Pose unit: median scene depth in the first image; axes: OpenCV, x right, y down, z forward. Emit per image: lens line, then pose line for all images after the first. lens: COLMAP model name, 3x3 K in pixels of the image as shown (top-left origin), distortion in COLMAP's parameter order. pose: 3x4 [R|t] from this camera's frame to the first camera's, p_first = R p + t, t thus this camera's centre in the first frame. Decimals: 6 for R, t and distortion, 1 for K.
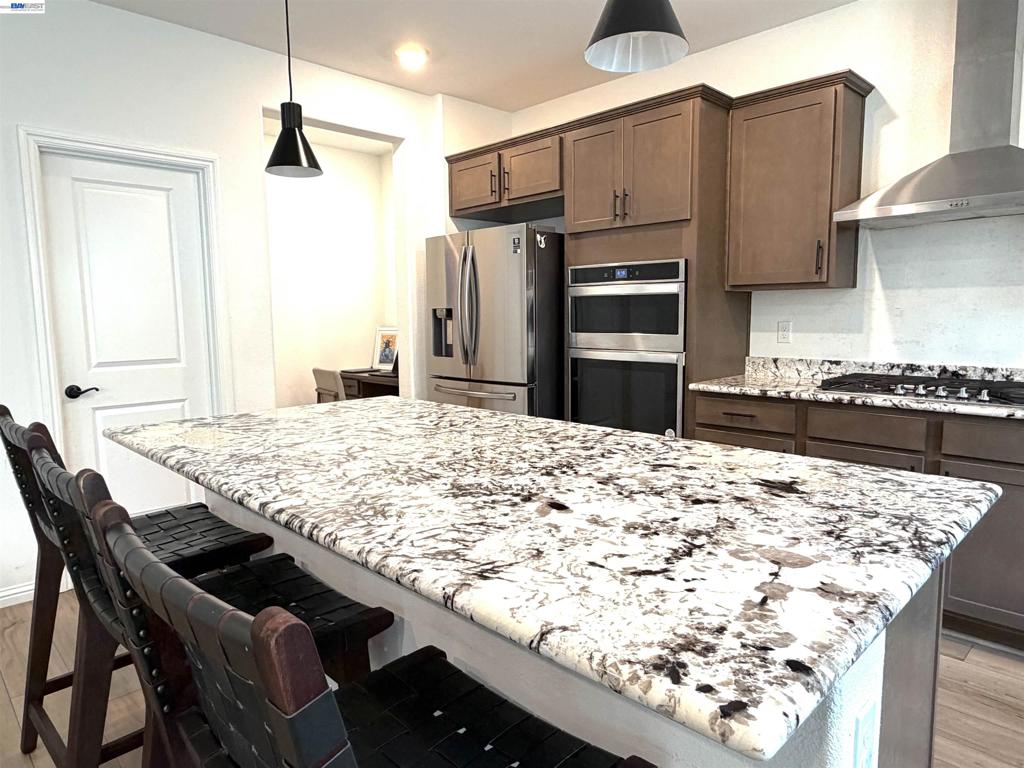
lens RADIAL K [[648.8, 0, 507.8], [0, 648.8, 381.5], [0, 0, 1]] dist [-0.000812, 0.001566]
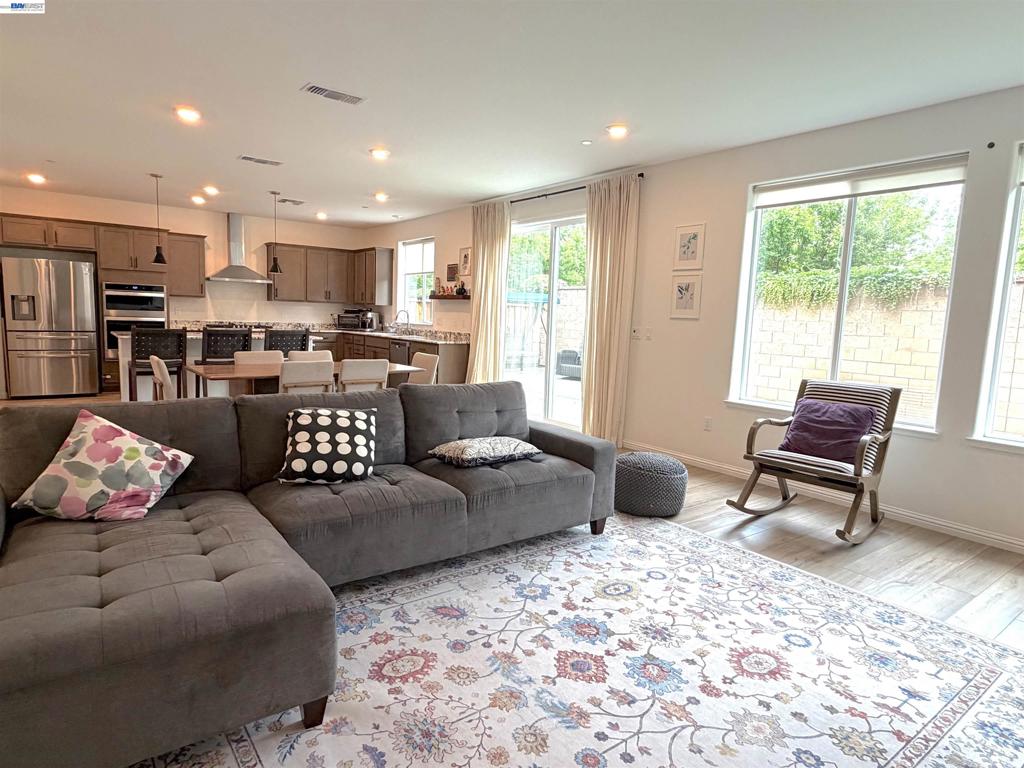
lens RADIAL K [[598.8, 0, 508.8], [0, 598.8, 379.6], [0, 0, 1]] dist [-0.001714, 0.004829]
pose [[0.130136, -0.090807, 0.987329, -2.493208], [0.067206, 0.994315, 0.082591, 0.128701], [-0.989216, 0.055607, 0.135499, -0.989802]]
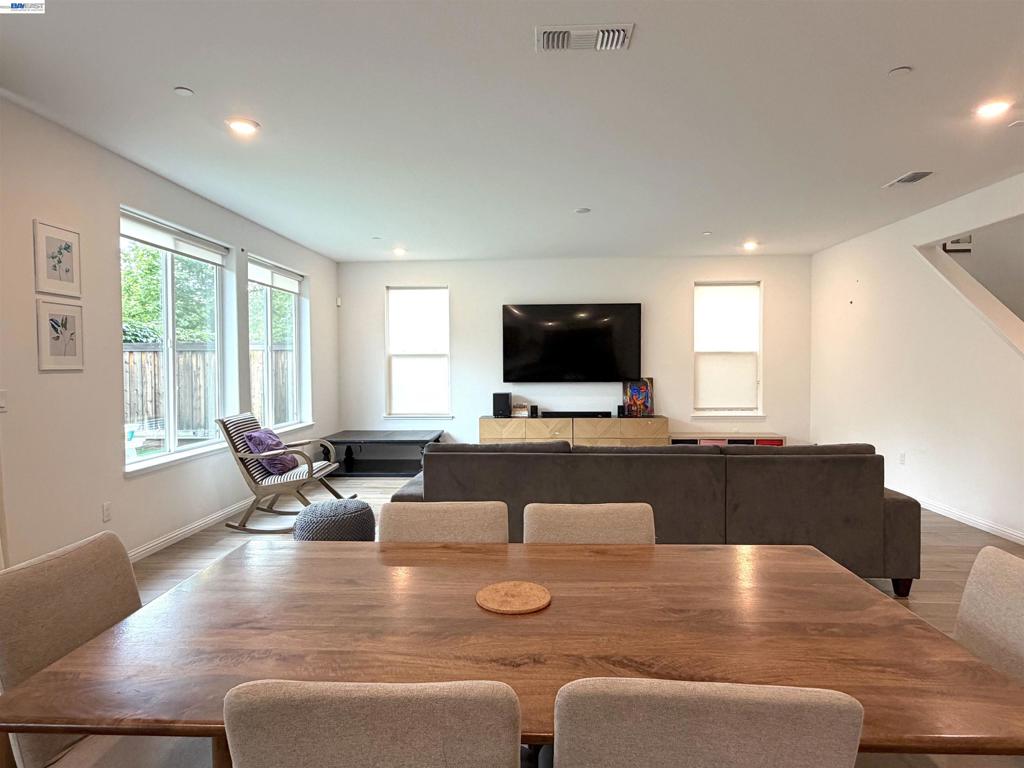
lens RADIAL K [[598.8, 0, 510.9], [0, 598.8, 382.1], [0, 0, 1]] dist [-0.001714, 0.004829]
pose [[-0.735350, 0.037184, -0.676667, -0.430758], [-0.055817, 0.991778, 0.115158, -0.032776], [0.675385, 0.122451, -0.727228, 0.182591]]
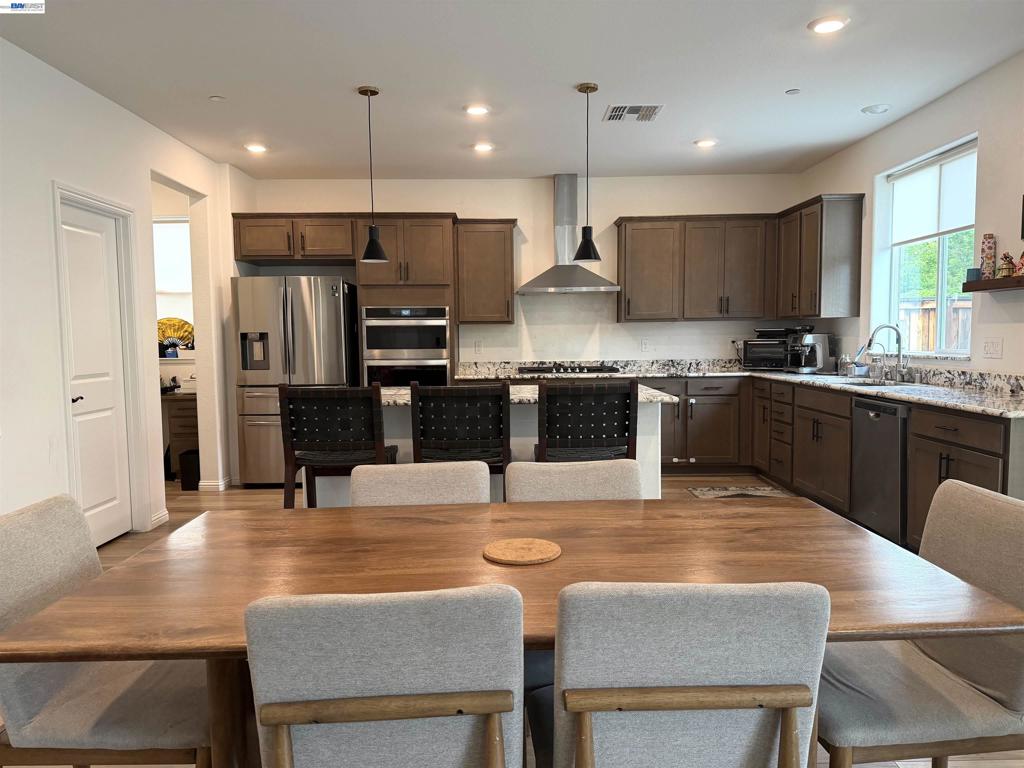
lens RADIAL K [[728.2, 0, 516.9], [0, 728.2, 389.4], [0, 0, 1]] dist [0.084655, -0.020453]
pose [[0.686369, -0.049967, 0.725535, -1.183139], [0.080861, 0.996694, -0.007855, 0.078438], [-0.722744, 0.064059, 0.688141, -0.563686]]
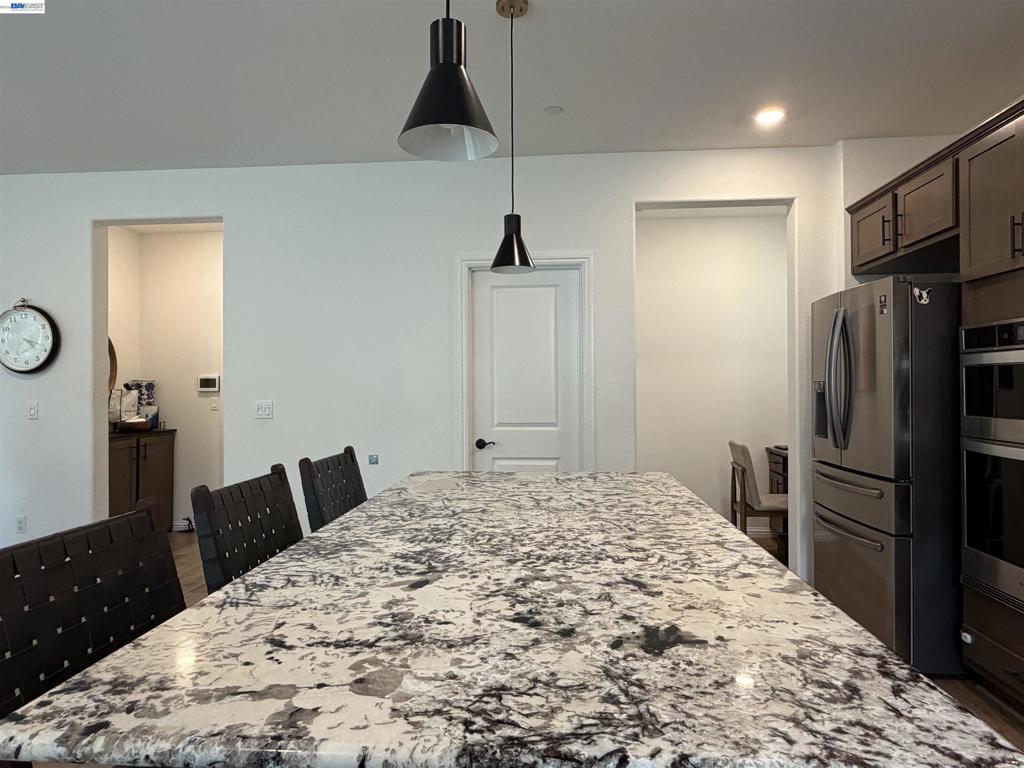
lens RADIAL K [[648.8, 0, 507.5], [0, 648.8, 384.5], [0, 0, 1]] dist [-0.000812, 0.001566]
pose [[0.654633, 0.006678, -0.755917, 0.403588], [-0.082294, 0.994648, -0.062481, -0.029222], [0.751454, 0.103109, 0.651679, 0.174863]]
